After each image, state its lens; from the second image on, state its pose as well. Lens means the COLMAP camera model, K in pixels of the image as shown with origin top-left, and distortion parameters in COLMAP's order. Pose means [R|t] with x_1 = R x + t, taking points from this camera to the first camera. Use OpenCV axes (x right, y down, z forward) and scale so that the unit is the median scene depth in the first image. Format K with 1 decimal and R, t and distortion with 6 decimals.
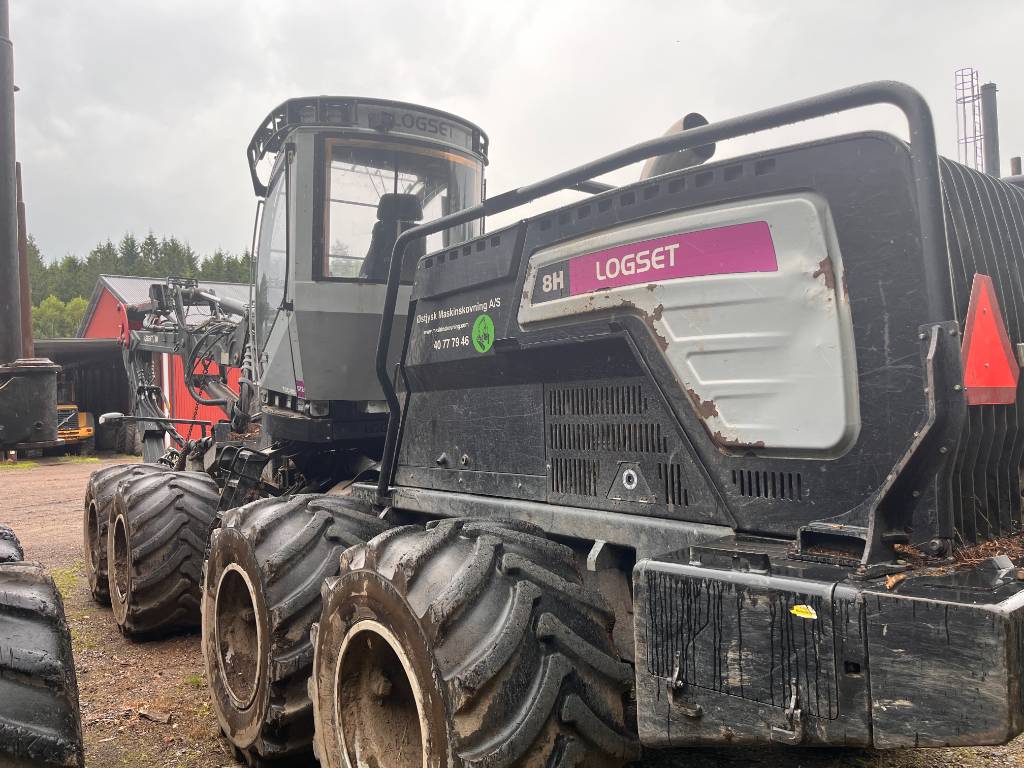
lens RADIAL K [[722.2, 0, 512.0], [0, 722.2, 384.0], [0, 0, 1]] dist [0.037344, 0.002174]
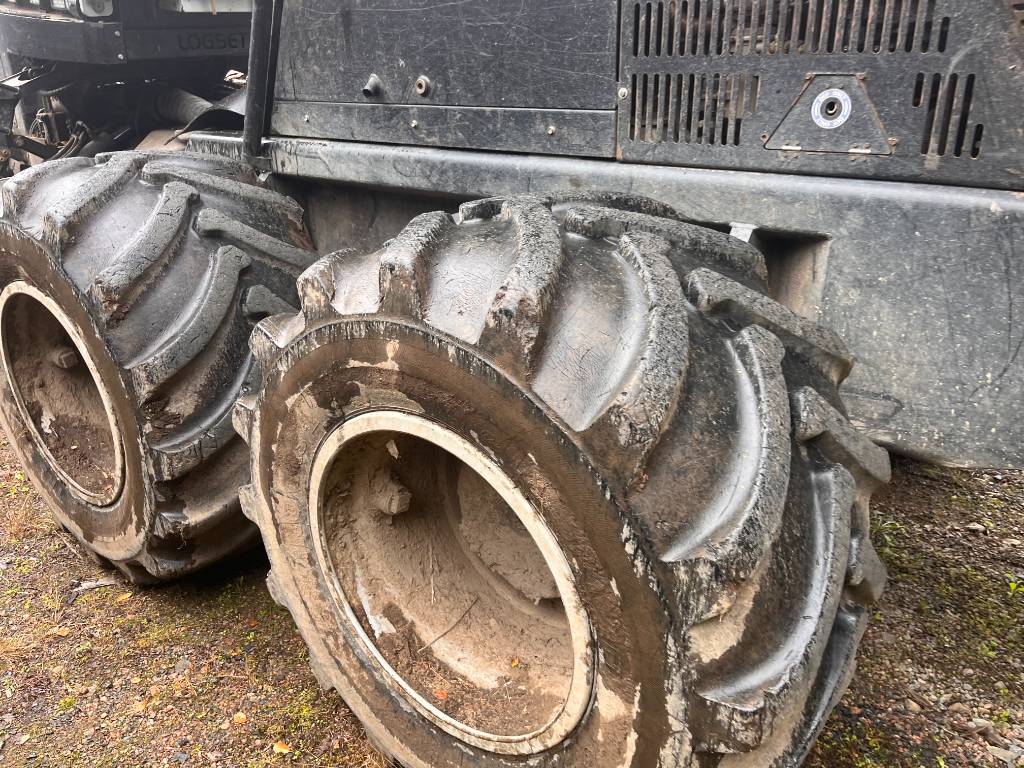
lens RADIAL K [[777.4, 0, 512.0], [0, 777.4, 384.0], [0, 0, 1]] dist [0.082352, -0.116579]
pose [[0.971923, -0.084158, 0.219734, -0.183286], [-0.017474, 0.905456, 0.424080, 0.065289], [-0.234649, -0.416013, 0.878563, 0.412066]]
